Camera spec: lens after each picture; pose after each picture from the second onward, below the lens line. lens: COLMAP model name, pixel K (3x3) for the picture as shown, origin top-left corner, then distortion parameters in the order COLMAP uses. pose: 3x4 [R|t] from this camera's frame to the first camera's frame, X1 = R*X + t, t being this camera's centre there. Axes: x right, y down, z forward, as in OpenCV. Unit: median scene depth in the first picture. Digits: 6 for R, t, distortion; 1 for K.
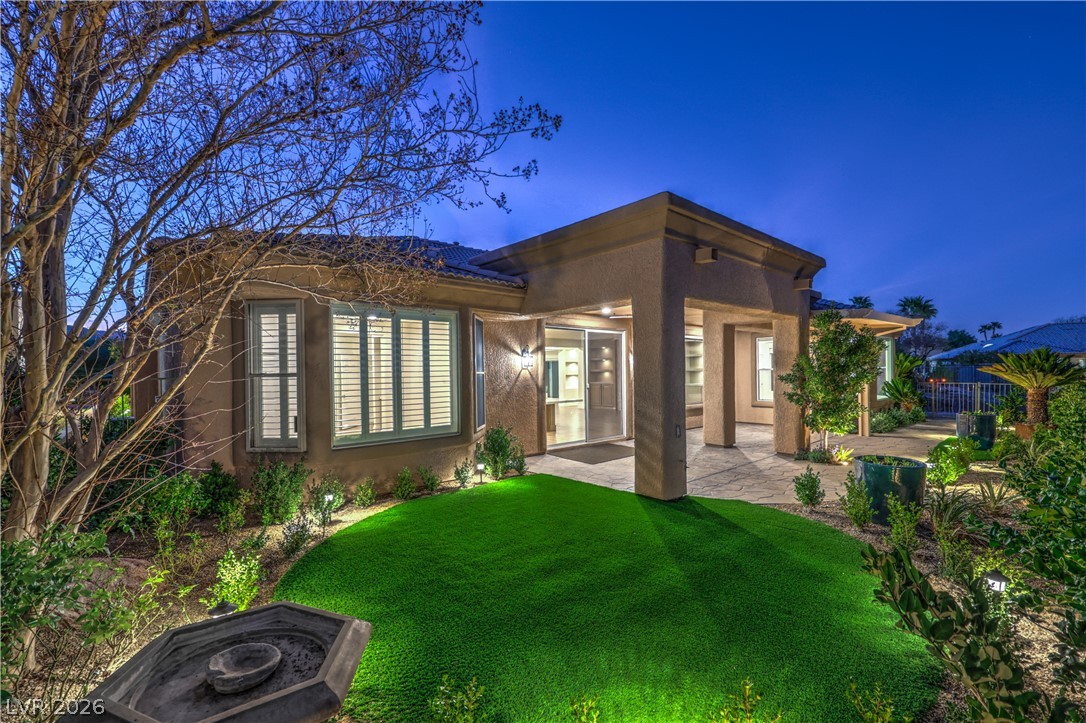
lens RADIAL K [[458.2, 0, 542.5], [0, 458.2, 373.3], [0, 0, 1]] dist [-0.002398, -0.000235]
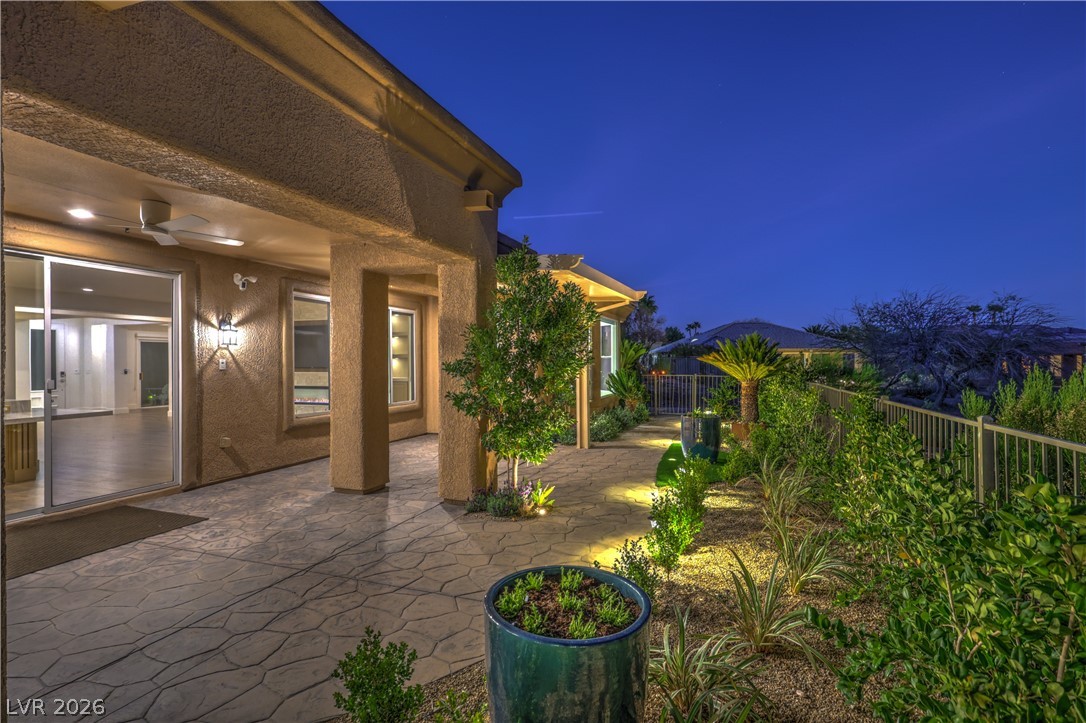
lens RADIAL K [[532.2, 0, 543.0], [0, 532.2, 361.5], [0, 0, 1]] dist [0.001588, 0.000138]
pose [[0.877158, 0.007700, 0.480141, 0.255735], [-0.004081, 0.999955, -0.008580, 0.006917], [-0.480185, 0.005566, 0.877149, 0.305874]]
